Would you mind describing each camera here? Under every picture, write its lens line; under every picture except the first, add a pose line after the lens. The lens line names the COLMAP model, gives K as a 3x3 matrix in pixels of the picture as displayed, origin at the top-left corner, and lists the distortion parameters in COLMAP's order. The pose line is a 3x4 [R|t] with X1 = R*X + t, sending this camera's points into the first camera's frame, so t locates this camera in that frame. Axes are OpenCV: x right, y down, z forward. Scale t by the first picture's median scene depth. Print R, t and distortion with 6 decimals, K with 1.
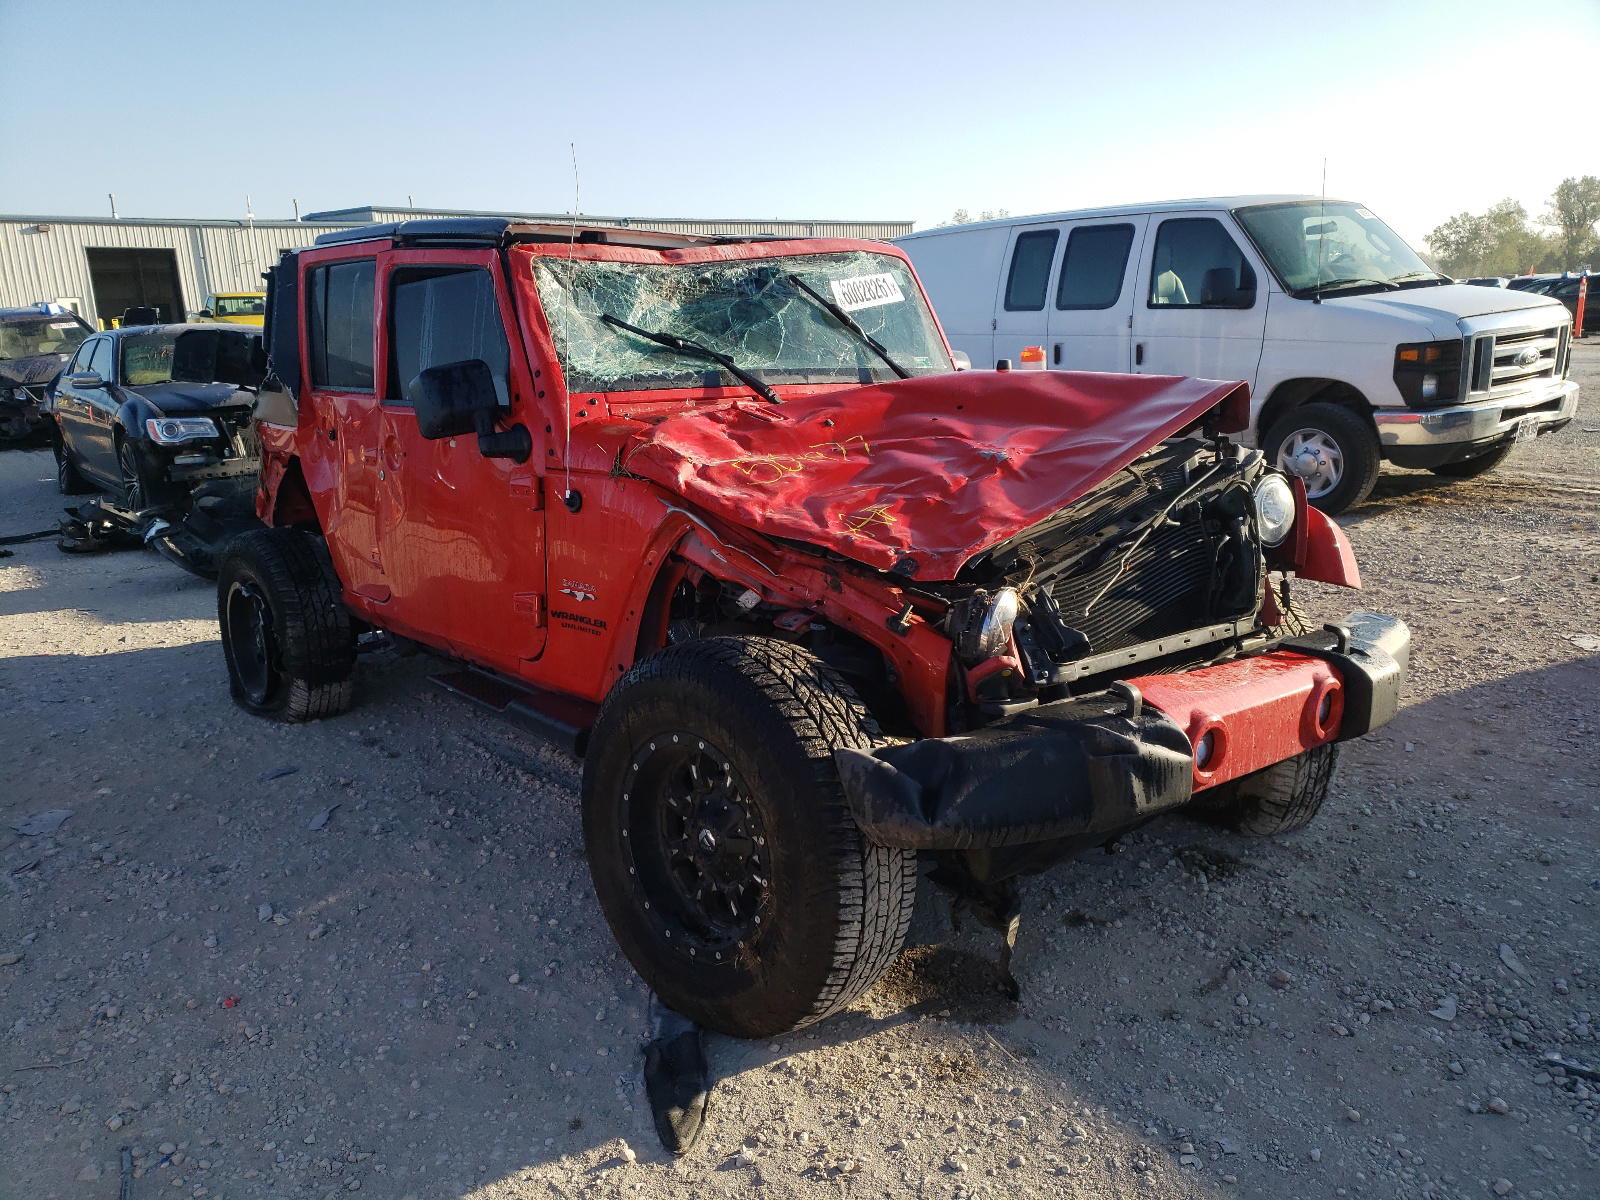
lens RADIAL K [[1218.8, 0, 811.5], [0, 1218.8, 596.8], [0, 0, 1]] dist [0.007984, -0.002553]
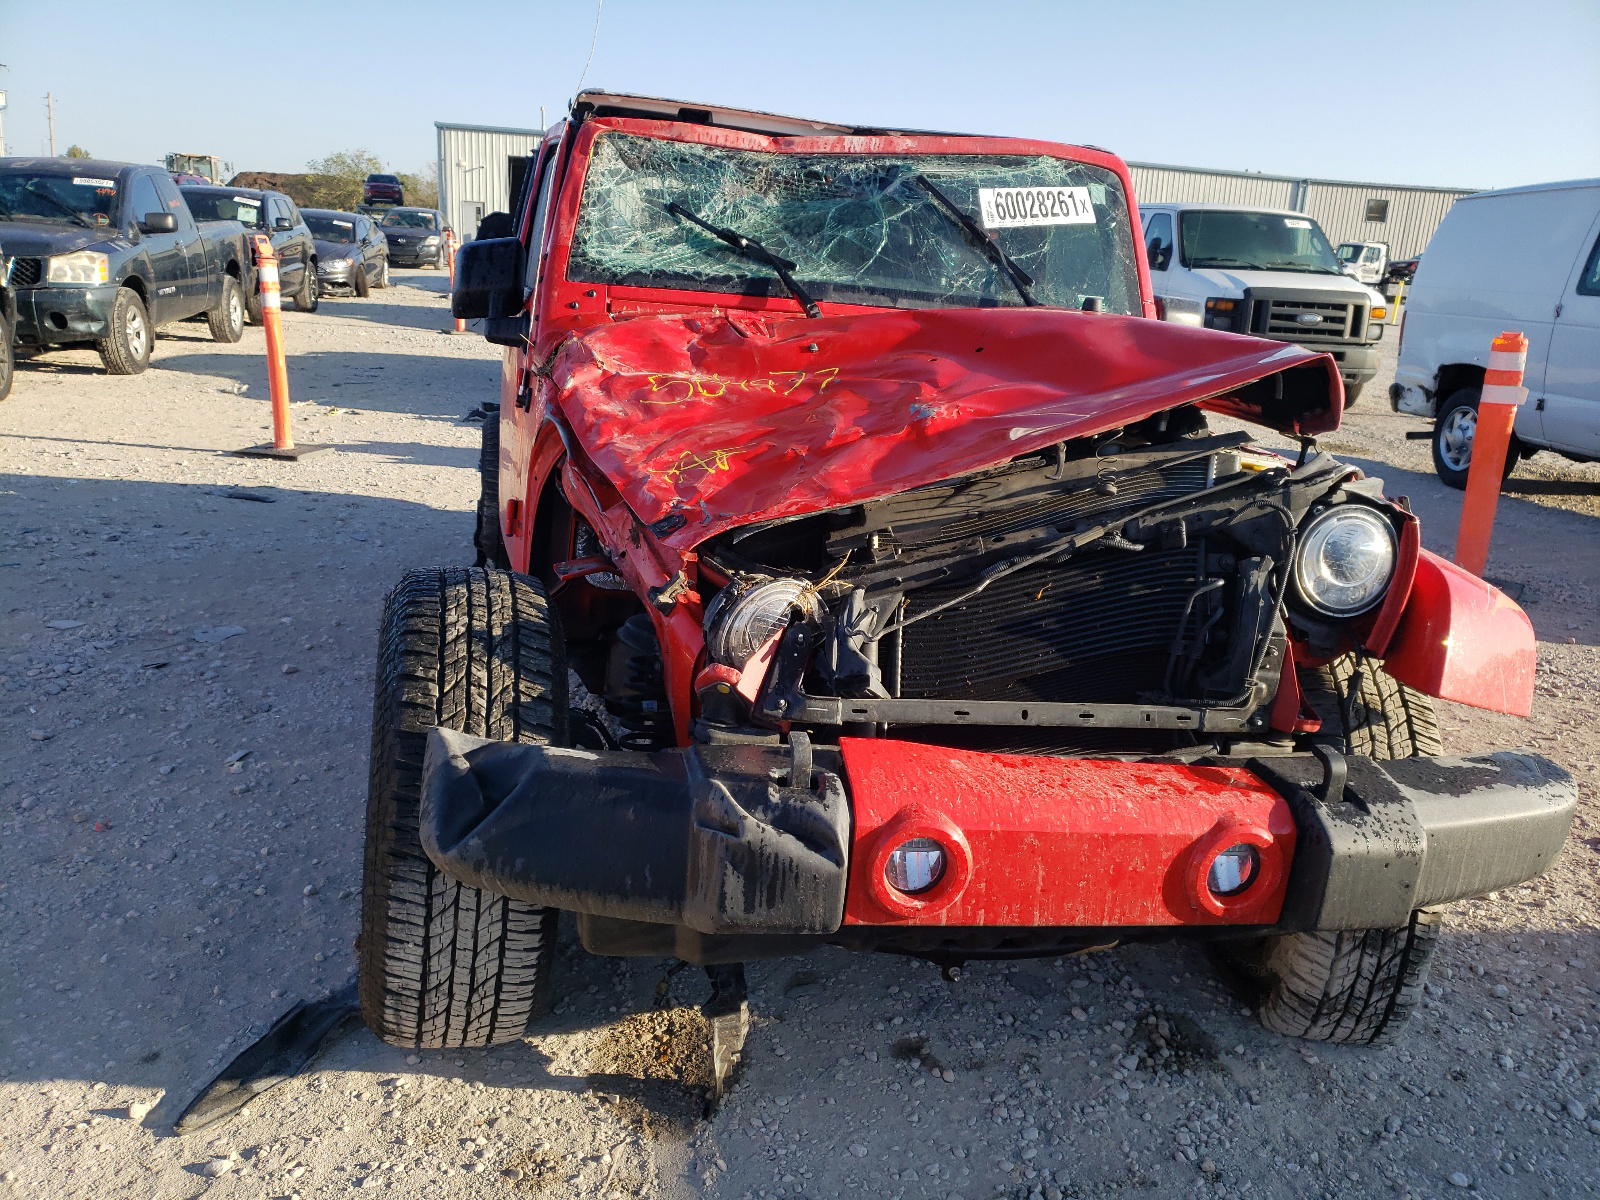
lens RADIAL K [[1218.8, 0, 811.5], [0, 1218.8, 596.8], [0, 0, 1]] dist [0.007984, -0.002553]
pose [[0.876218, 0.205778, -0.435771, 0.372909], [-0.190158, 0.978512, 0.079712, -0.043791], [0.442811, 0.013020, 0.896521, 0.267488]]
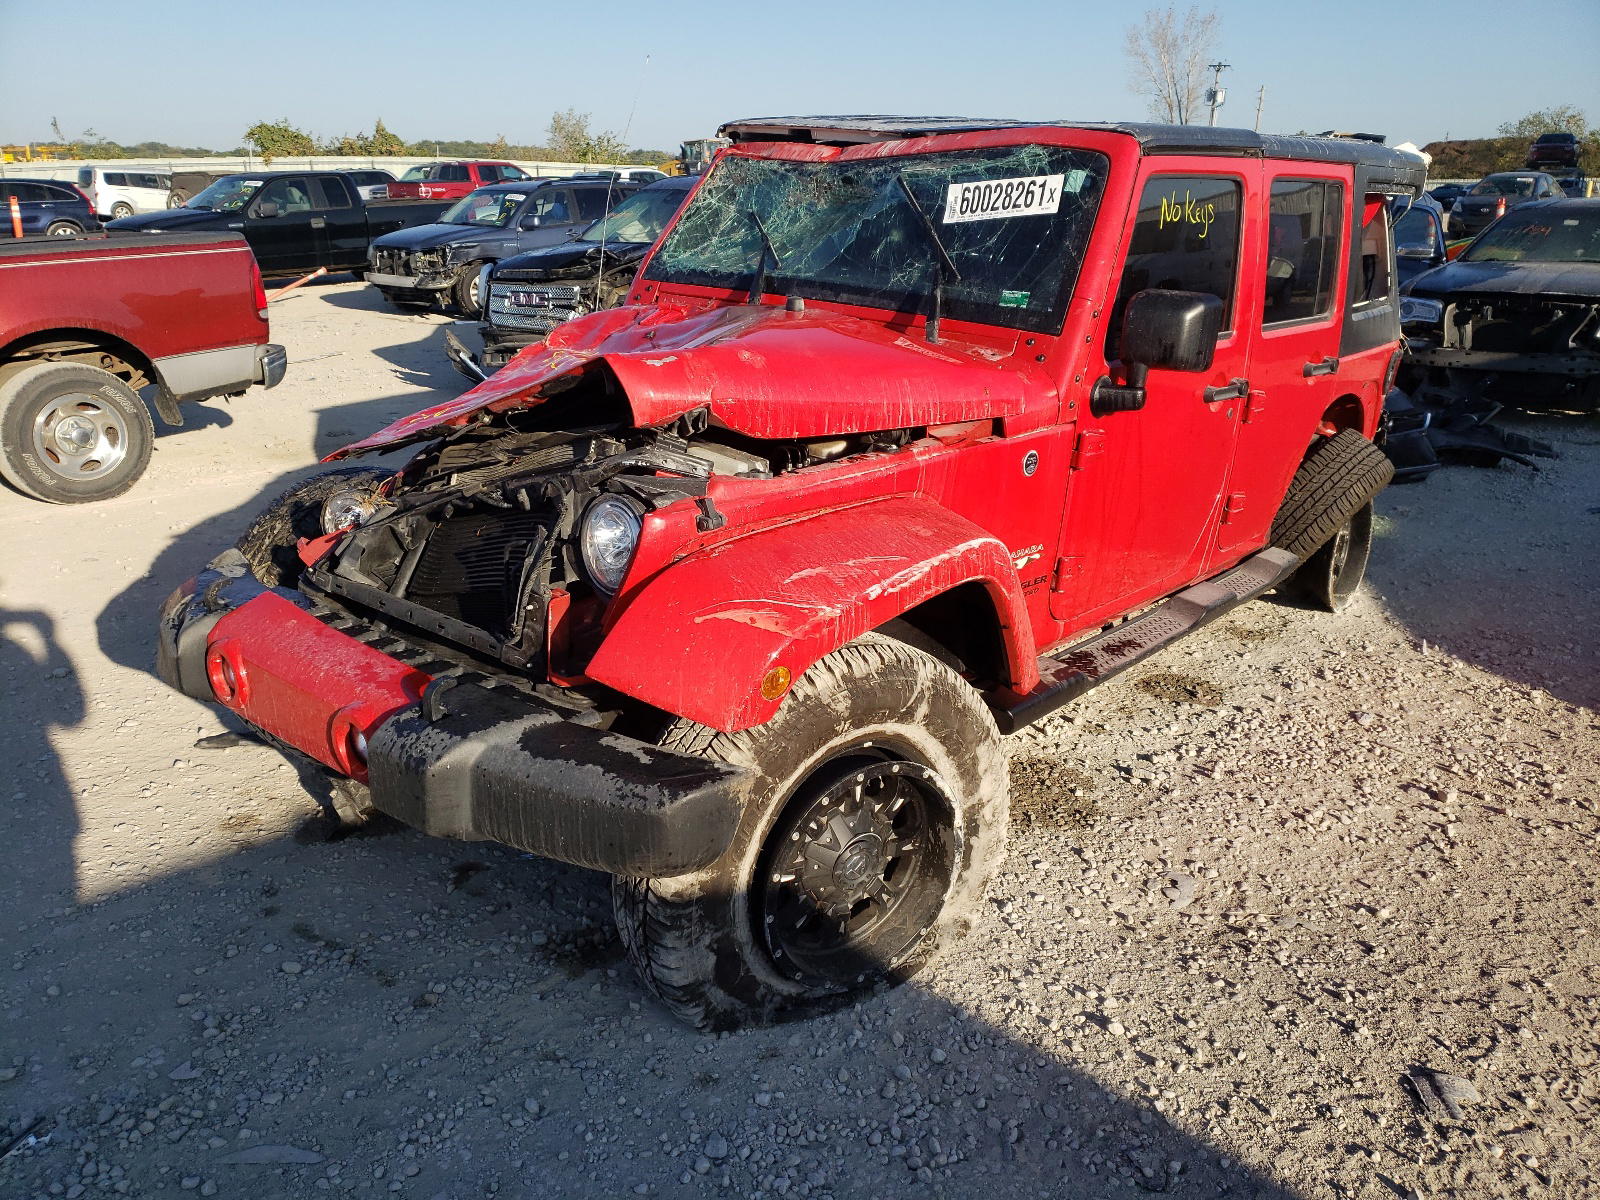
lens RADIAL K [[1260.1, 0, 878.6], [0, 1260.1, 595.9], [0, 0, 1]] dist [0.002071, -0.000252]
pose [[0.227715, 0.332439, -0.915221, 1.000257], [-0.236604, 0.930636, 0.279169, -0.260469], [0.944544, 0.152974, 0.290577, 0.864497]]
